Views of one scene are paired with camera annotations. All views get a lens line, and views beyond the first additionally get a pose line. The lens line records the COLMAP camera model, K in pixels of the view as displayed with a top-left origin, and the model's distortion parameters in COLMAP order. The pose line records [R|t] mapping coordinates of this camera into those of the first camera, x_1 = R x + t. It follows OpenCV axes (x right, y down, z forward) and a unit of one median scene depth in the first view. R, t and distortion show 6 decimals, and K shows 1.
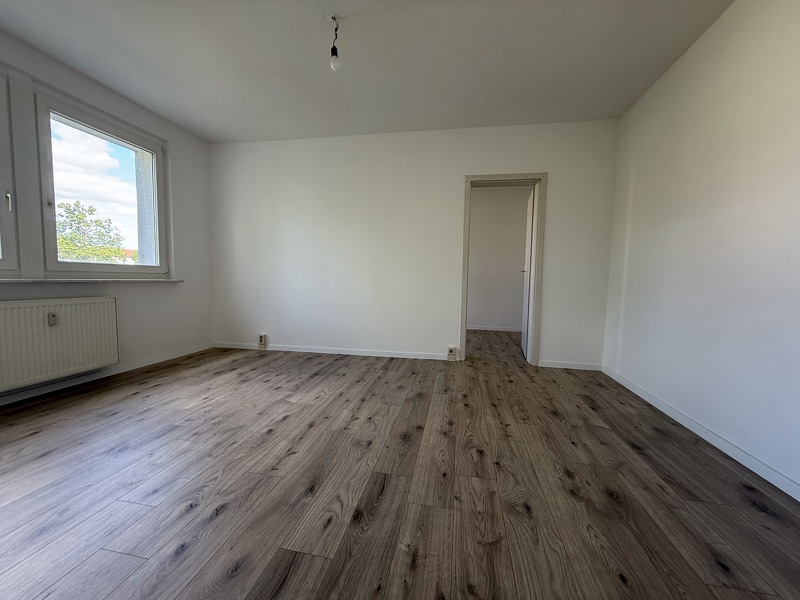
lens RADIAL K [[320.6, 0, 397.2], [0, 320.6, 300.8], [0, 0, 1]] dist [-0.000740, -0.000254]
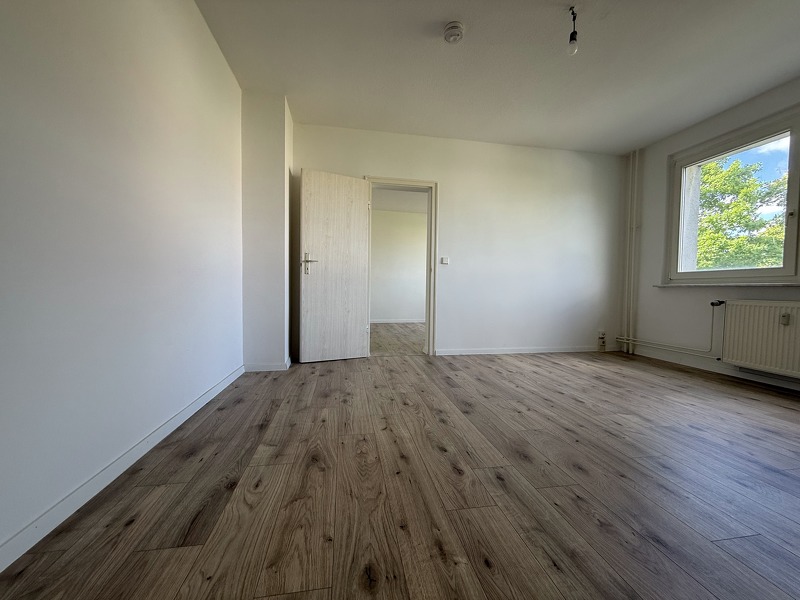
lens RADIAL K [[320.6, 0, 397.2], [0, 320.6, 300.8], [0, 0, 1]] dist [-0.000740, -0.000254]
pose [[-0.936422, -0.018268, -0.350400, 0.609840], [-0.055235, 0.993867, 0.095797, -0.042082], [0.346501, 0.109061, -0.931688, 1.745204]]
